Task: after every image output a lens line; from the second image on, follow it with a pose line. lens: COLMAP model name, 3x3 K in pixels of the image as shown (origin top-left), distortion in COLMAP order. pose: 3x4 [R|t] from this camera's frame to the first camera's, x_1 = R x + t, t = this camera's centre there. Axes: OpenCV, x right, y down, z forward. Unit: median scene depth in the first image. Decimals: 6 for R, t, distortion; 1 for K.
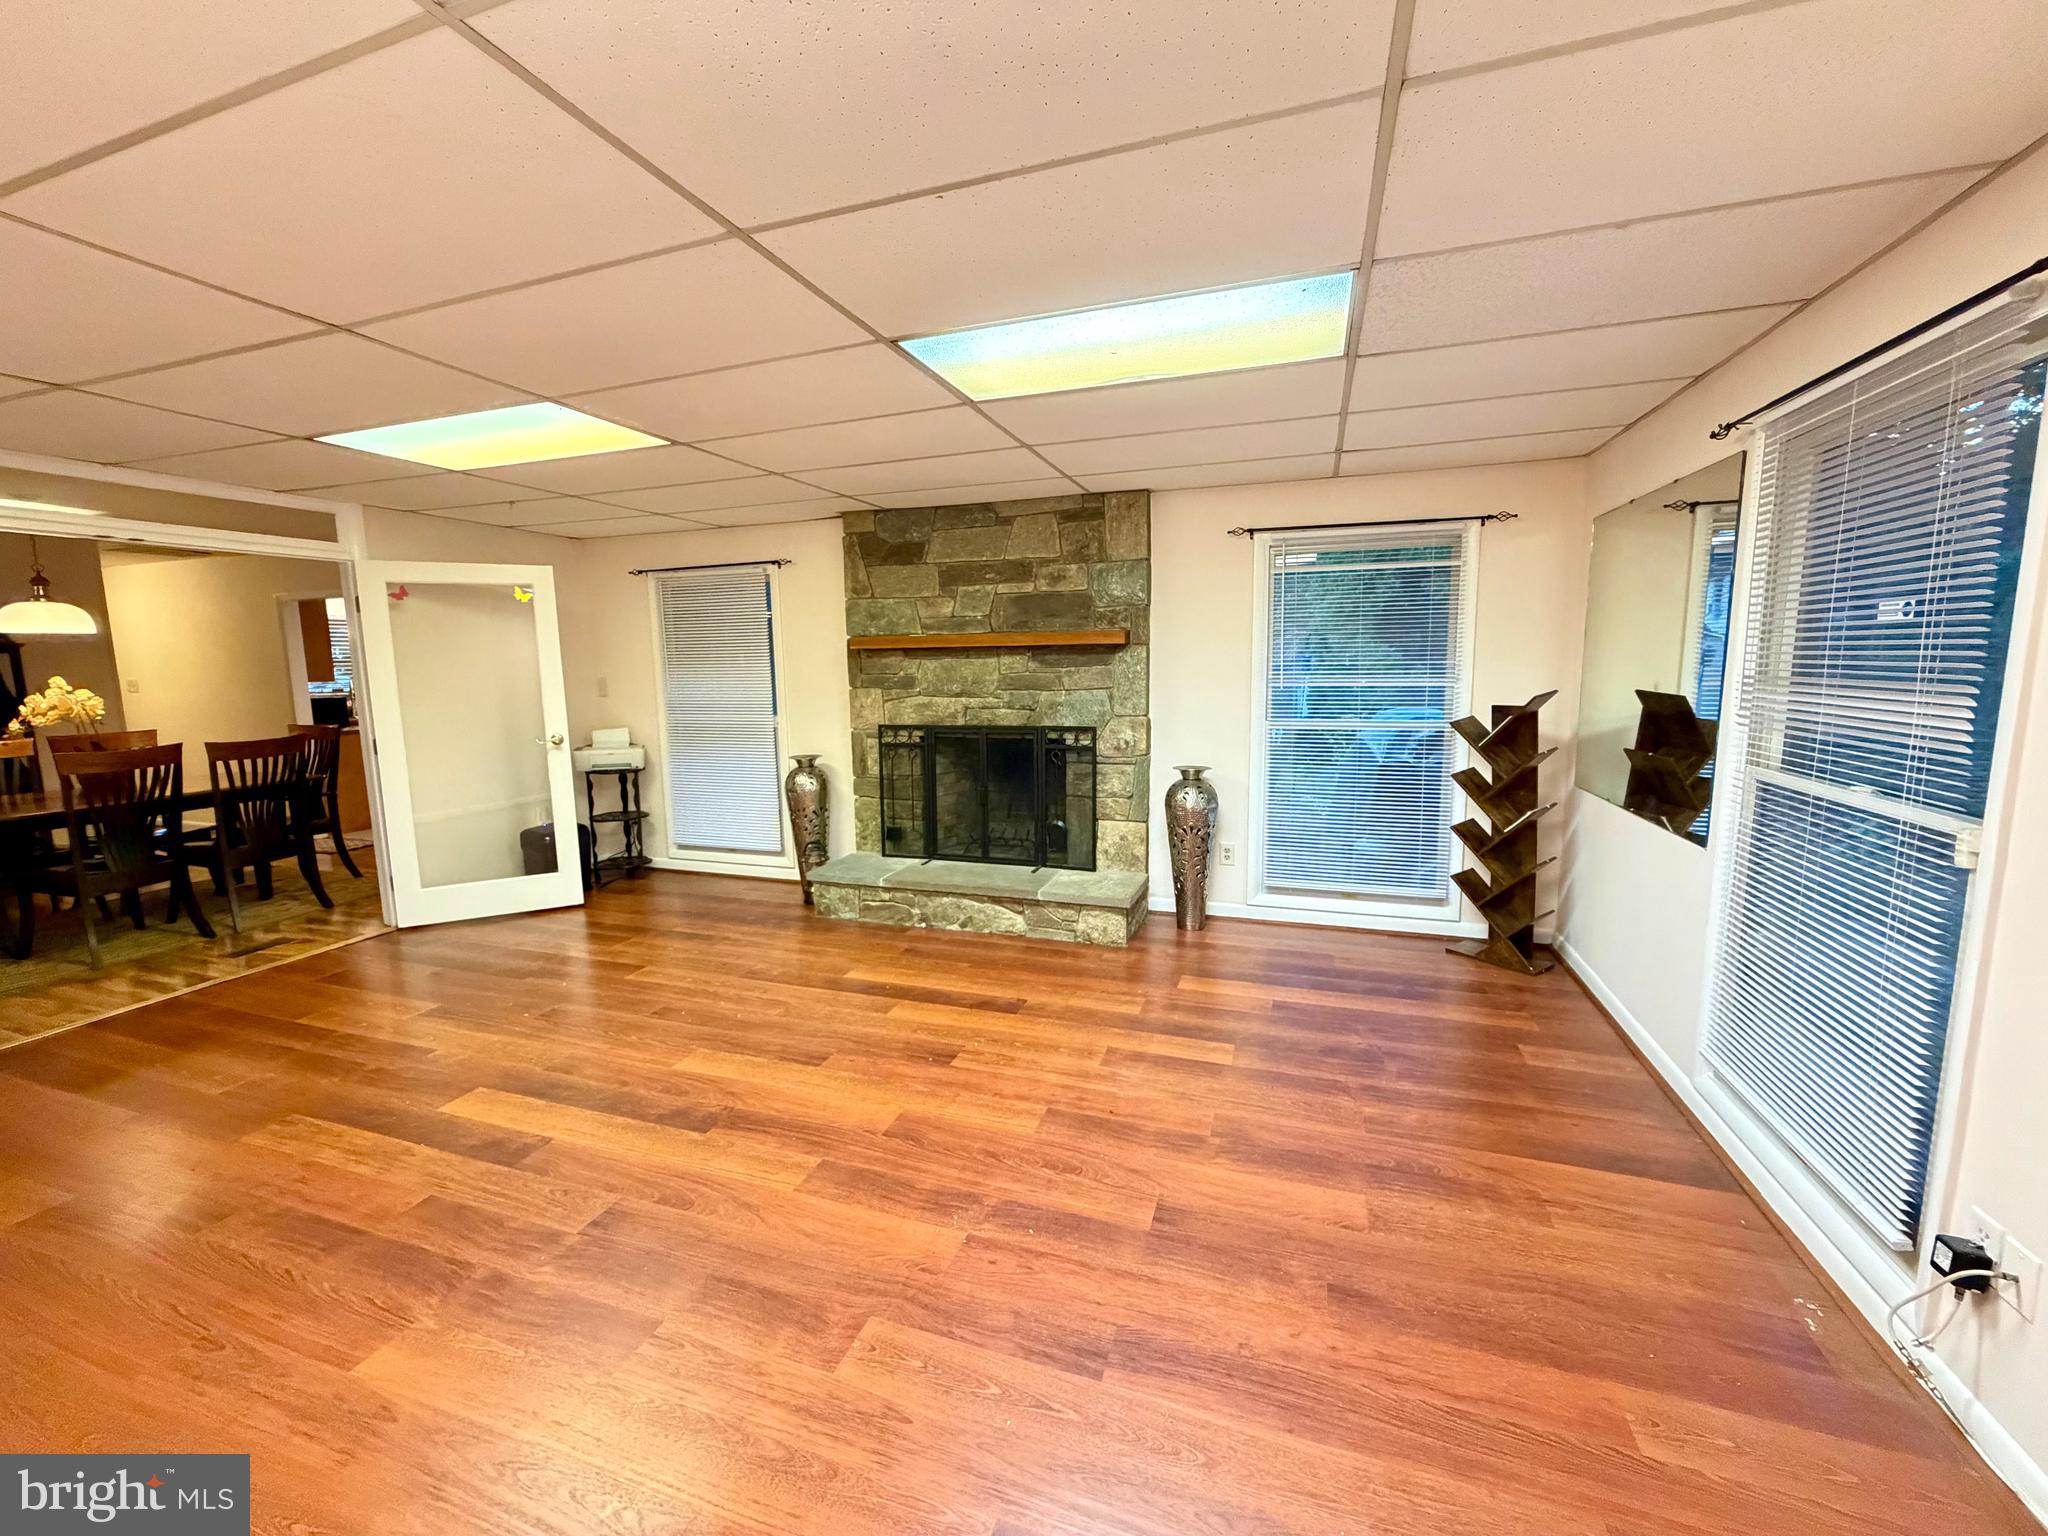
lens RADIAL K [[817.1, 0, 1018.3], [0, 817.1, 765.7], [0, 0, 1]] dist [-0.000818, 0.000316]
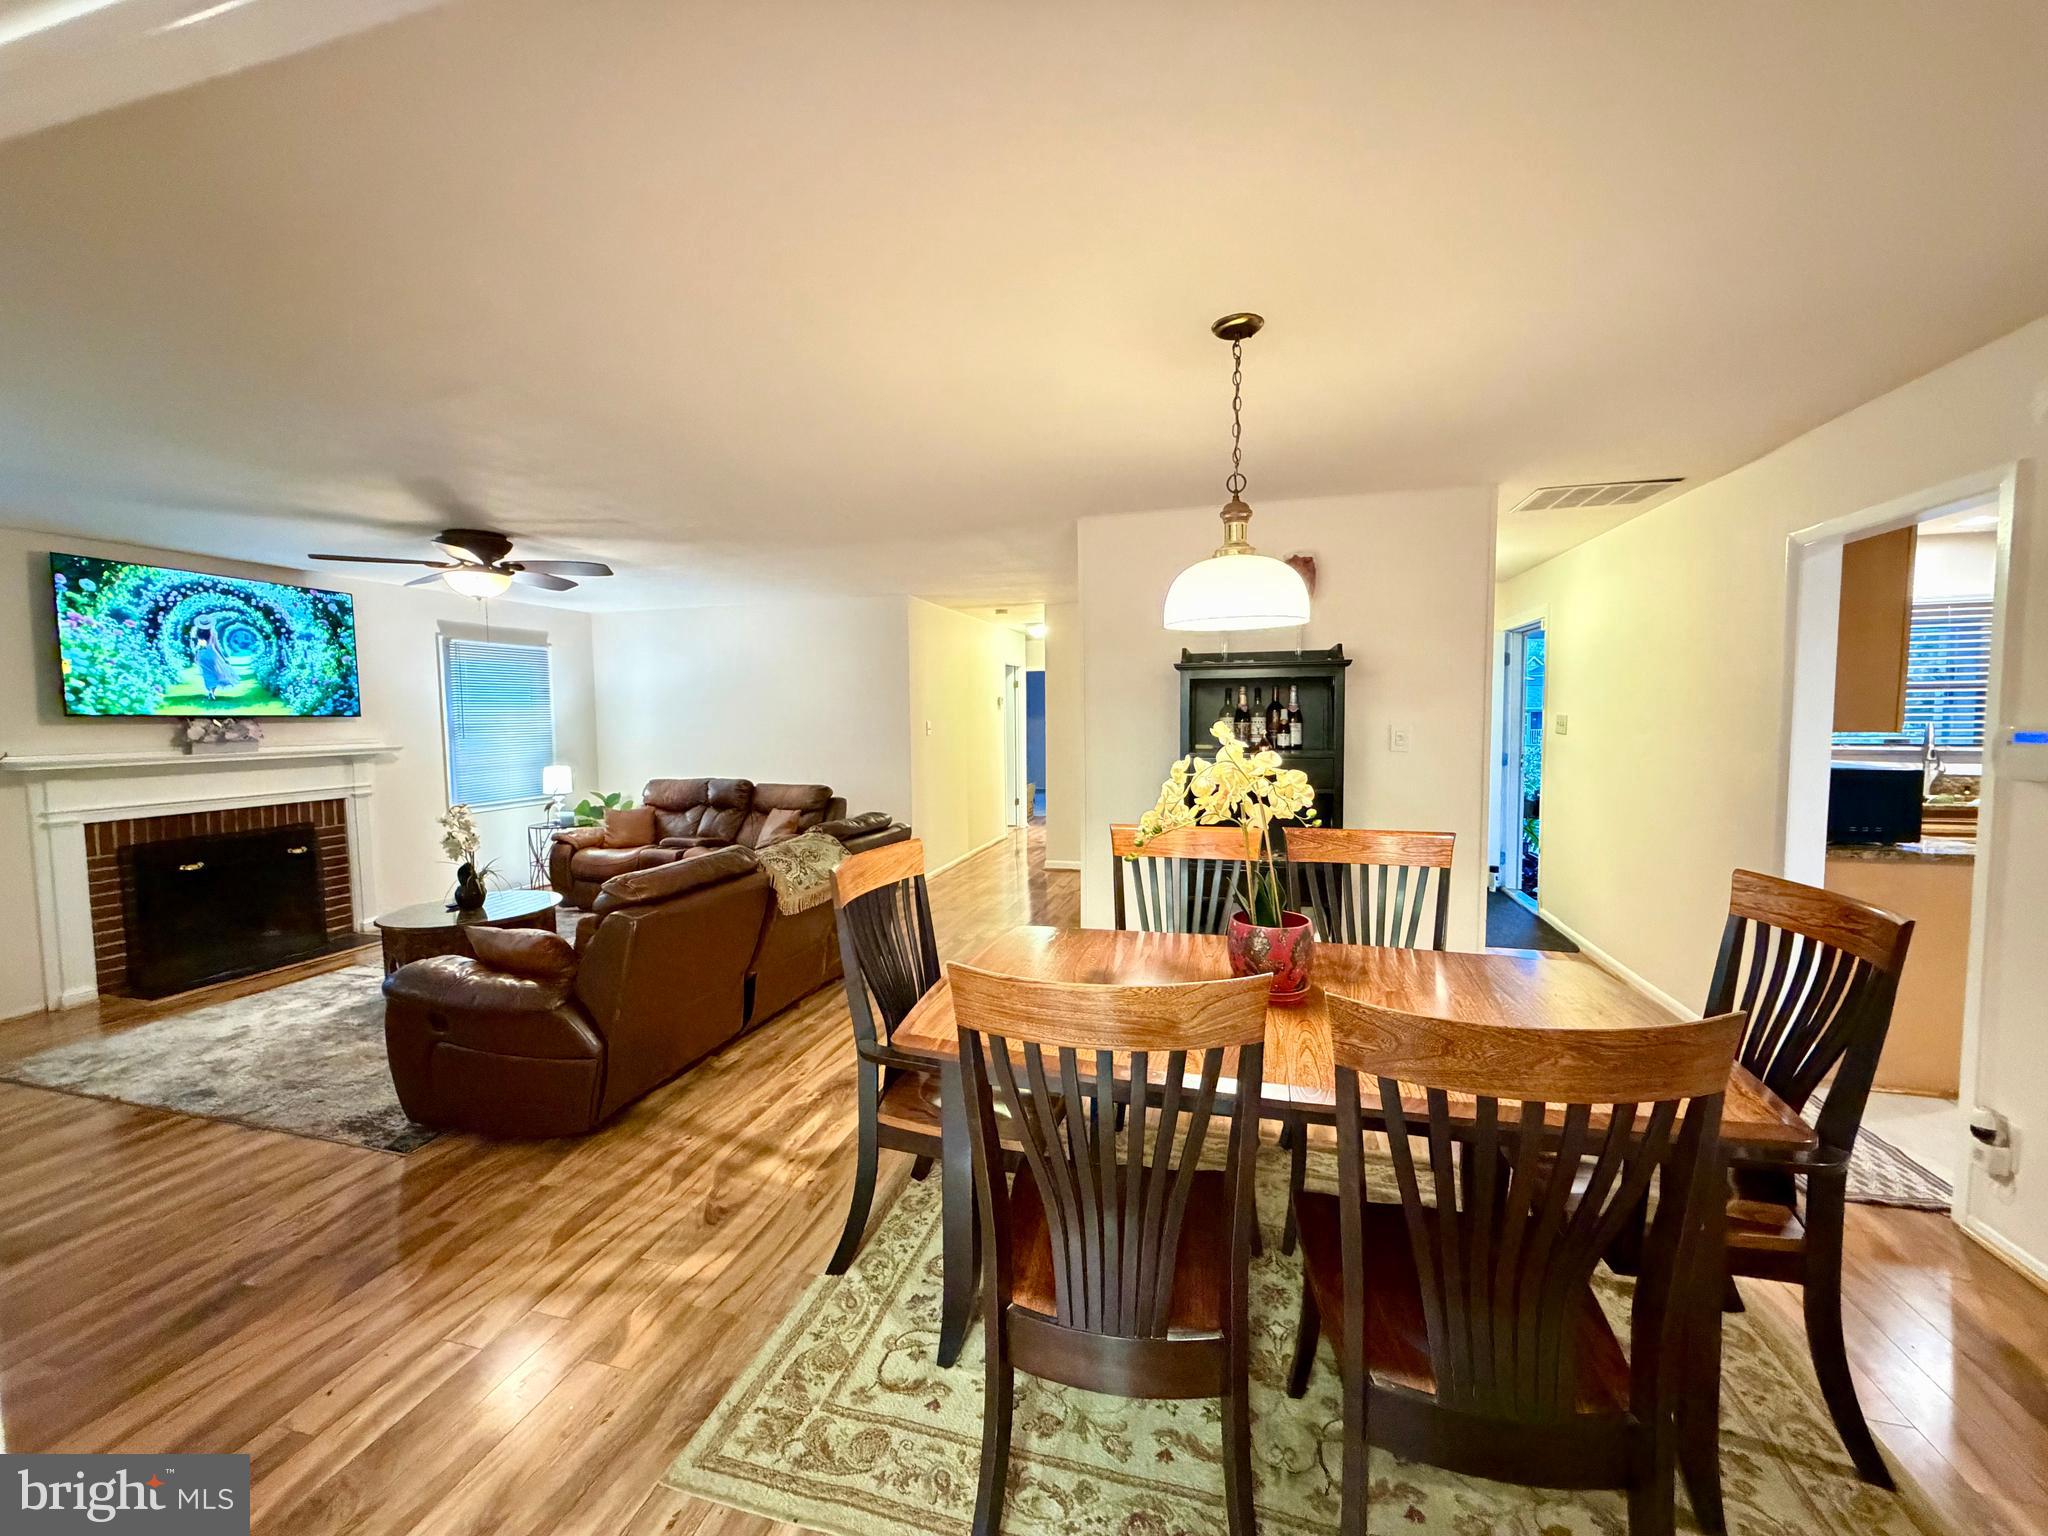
lens RADIAL K [[817.1, 0, 1020.5], [0, 817.1, 766.1], [0, 0, 1]] dist [-0.000818, 0.000316]
pose [[0.059058, 0.084662, -0.994658, -0.706584], [-0.122464, 0.989485, 0.076950, -0.100688], [0.990714, 0.117265, 0.068806, 0.831294]]
